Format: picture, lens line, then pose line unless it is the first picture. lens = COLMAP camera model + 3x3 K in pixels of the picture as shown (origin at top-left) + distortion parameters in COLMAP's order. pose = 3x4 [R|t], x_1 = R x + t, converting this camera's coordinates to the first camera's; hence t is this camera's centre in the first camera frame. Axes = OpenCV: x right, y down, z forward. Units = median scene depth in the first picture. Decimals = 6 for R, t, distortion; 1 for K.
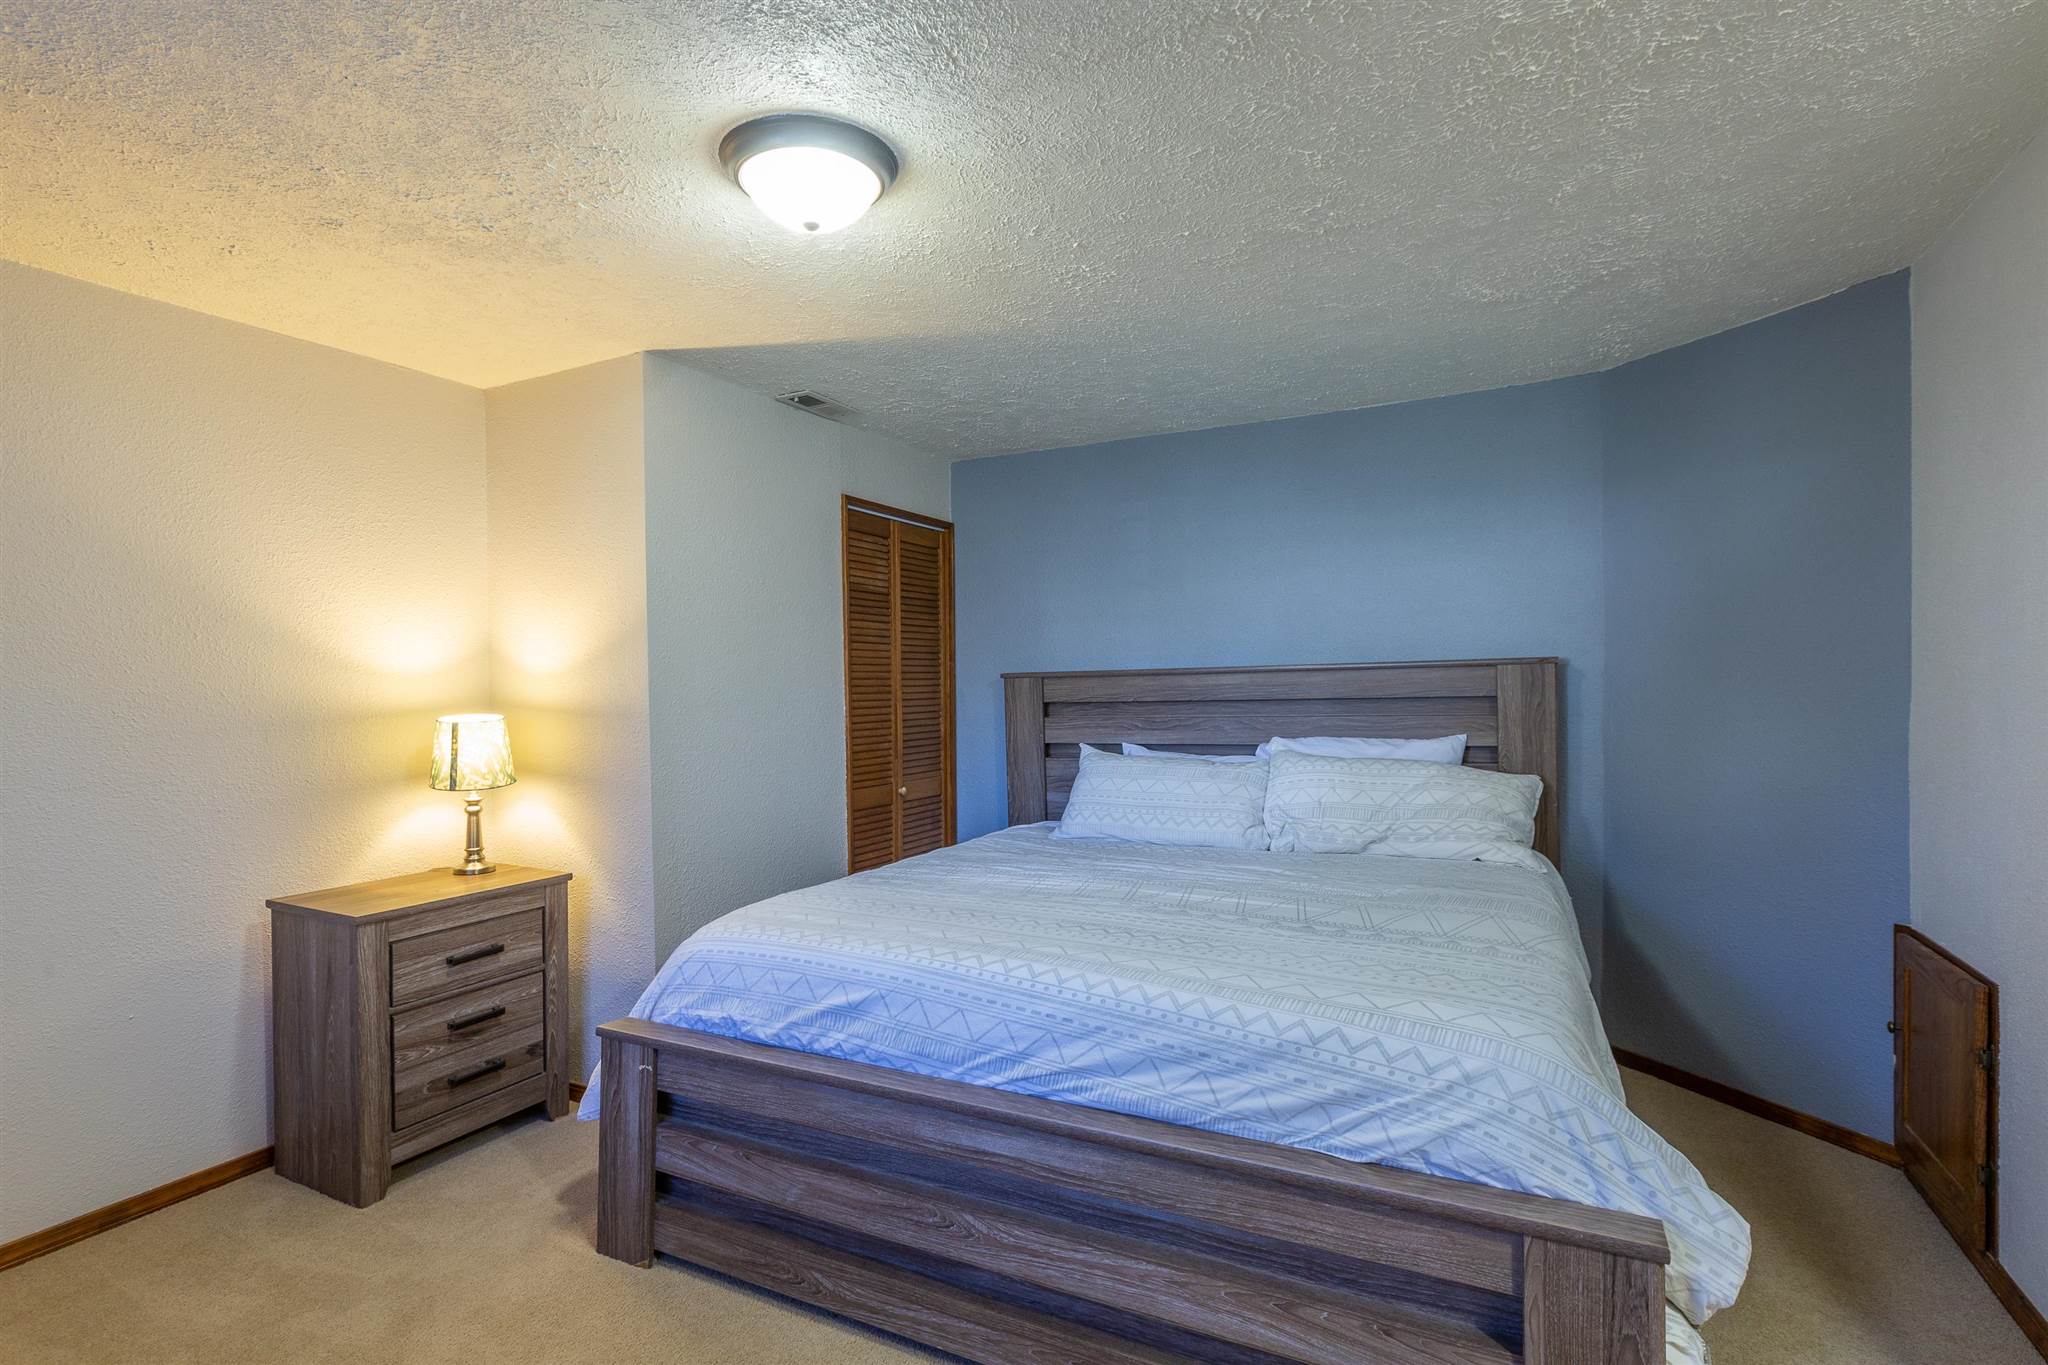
lens RADIAL K [[963.1, 0, 1008.0], [0, 963.1, 663.9], [0, 0, 1]] dist [0.000098, 0.000363]
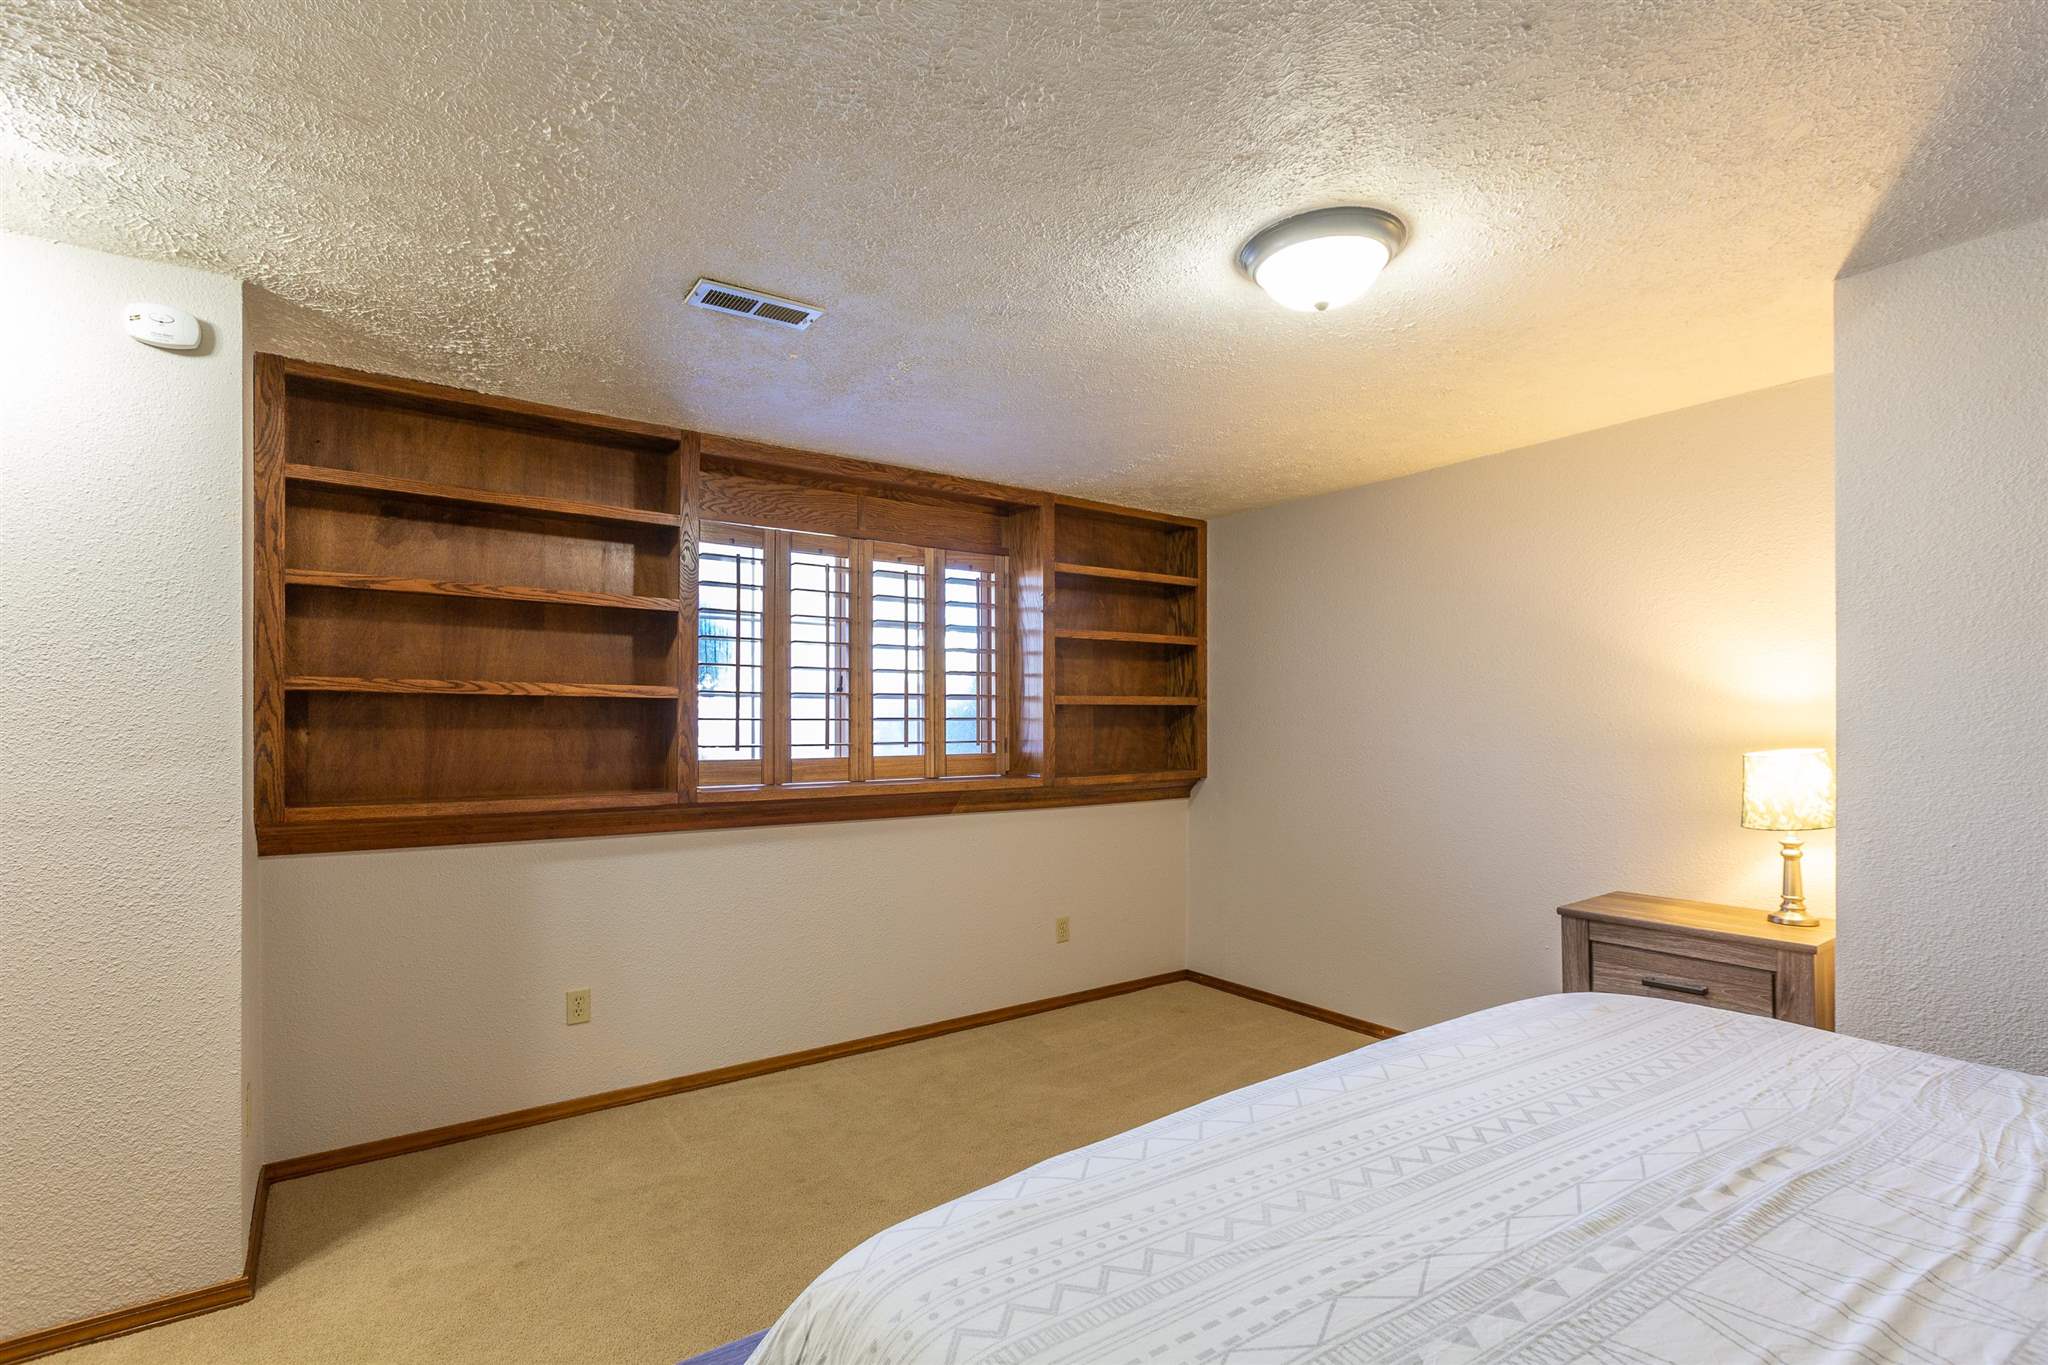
lens RADIAL K [[978.0, 0, 1018.5], [0, 978.0, 718.6], [0, 0, 1]] dist [0.000442, 0.000089]
pose [[-0.445355, -0.000487, -0.895354, 0.593695], [0.020929, 0.999721, -0.010954, 0.019707], [0.895110, -0.023617, -0.445220, 0.769928]]
